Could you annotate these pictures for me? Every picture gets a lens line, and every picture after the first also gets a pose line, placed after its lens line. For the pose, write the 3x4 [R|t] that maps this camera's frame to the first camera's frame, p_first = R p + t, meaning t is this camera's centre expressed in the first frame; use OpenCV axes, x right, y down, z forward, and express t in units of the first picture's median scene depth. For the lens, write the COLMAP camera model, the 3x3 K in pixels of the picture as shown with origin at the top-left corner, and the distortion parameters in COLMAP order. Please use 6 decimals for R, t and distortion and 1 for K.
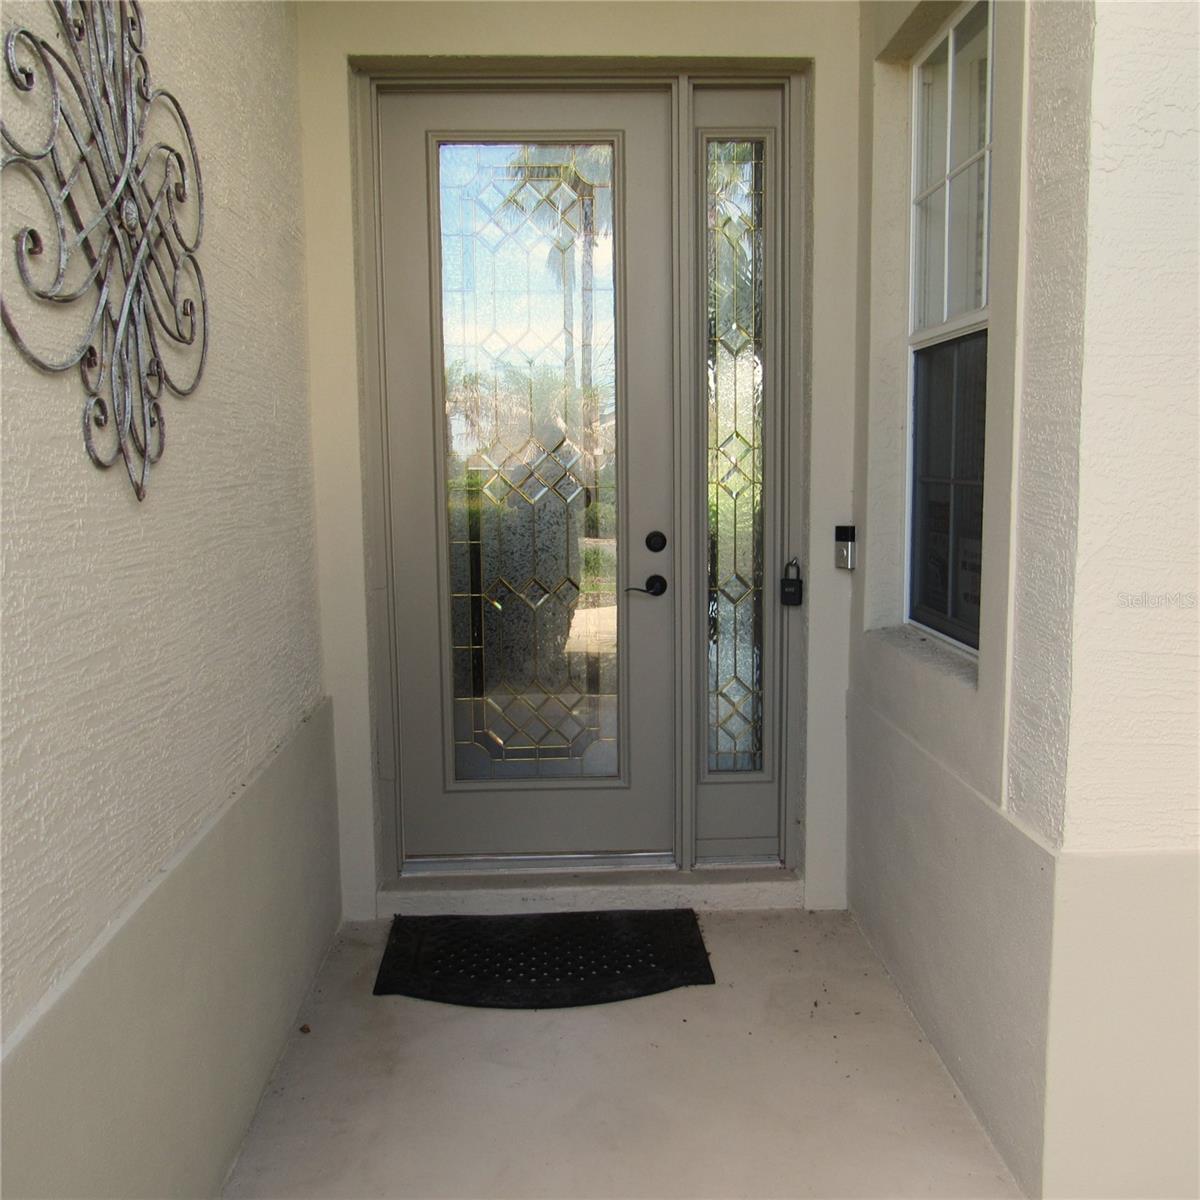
lens RADIAL K [[1163.5, 0, 600.0], [0, 1163.5, 600.0], [0, 0, 1]] dist [-0.020557, 0.011229]
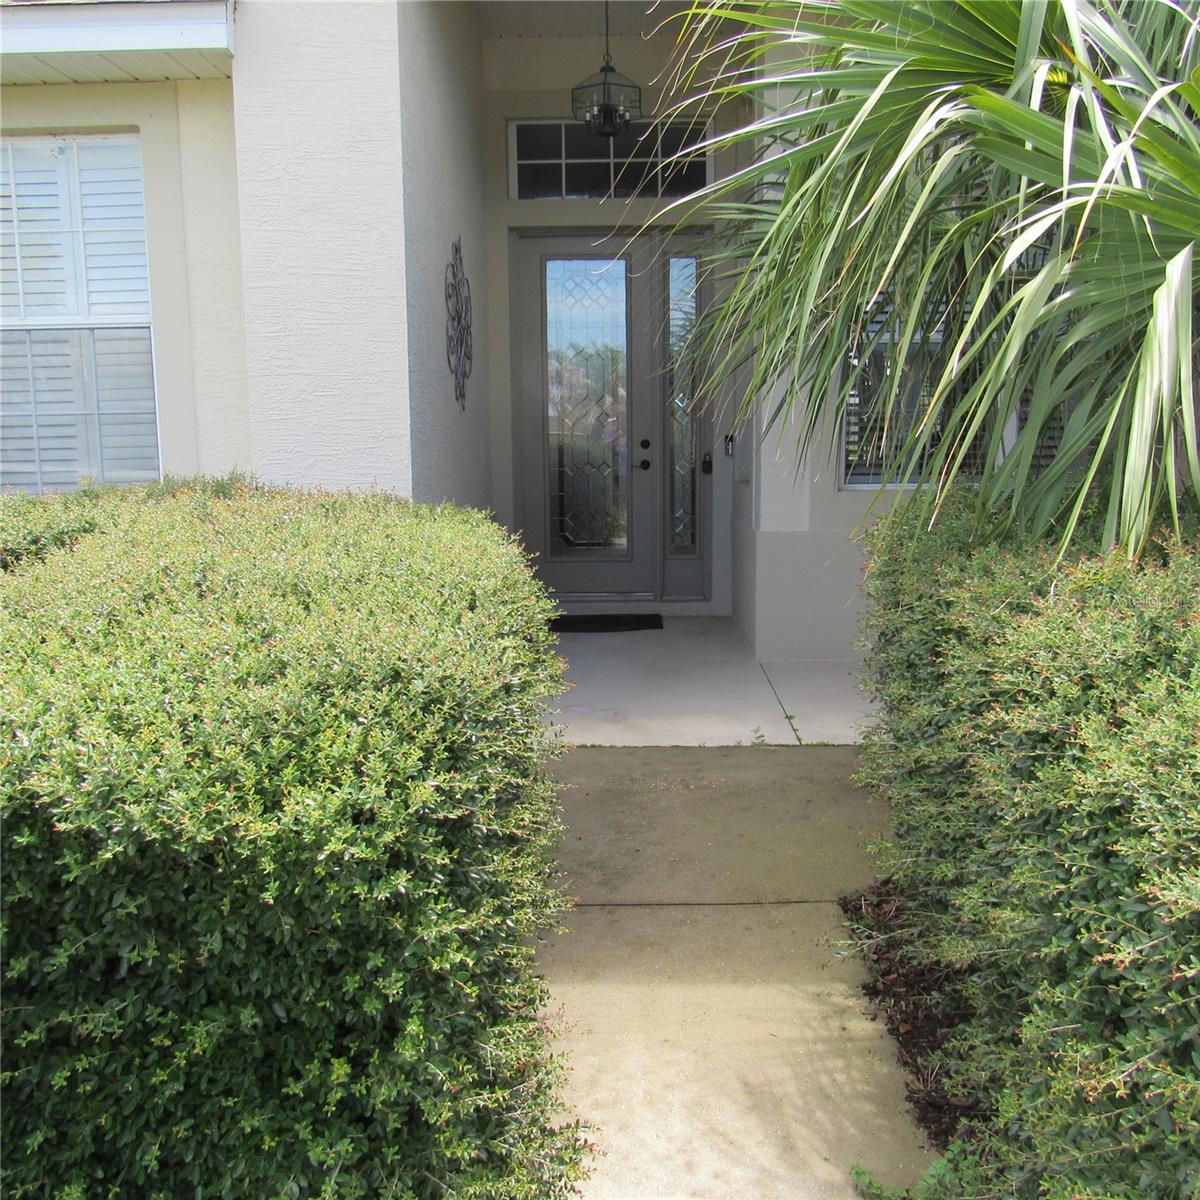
lens RADIAL K [[1163.5, 0, 600.0], [0, 1163.5, 600.0], [0, 0, 1]] dist [-0.020557, 0.011229]
pose [[0.997228, 0.012010, -0.073429, 0.127876], [-0.010117, 0.999608, 0.026107, 0.184641], [0.073714, -0.025292, 0.996959, -1.164587]]
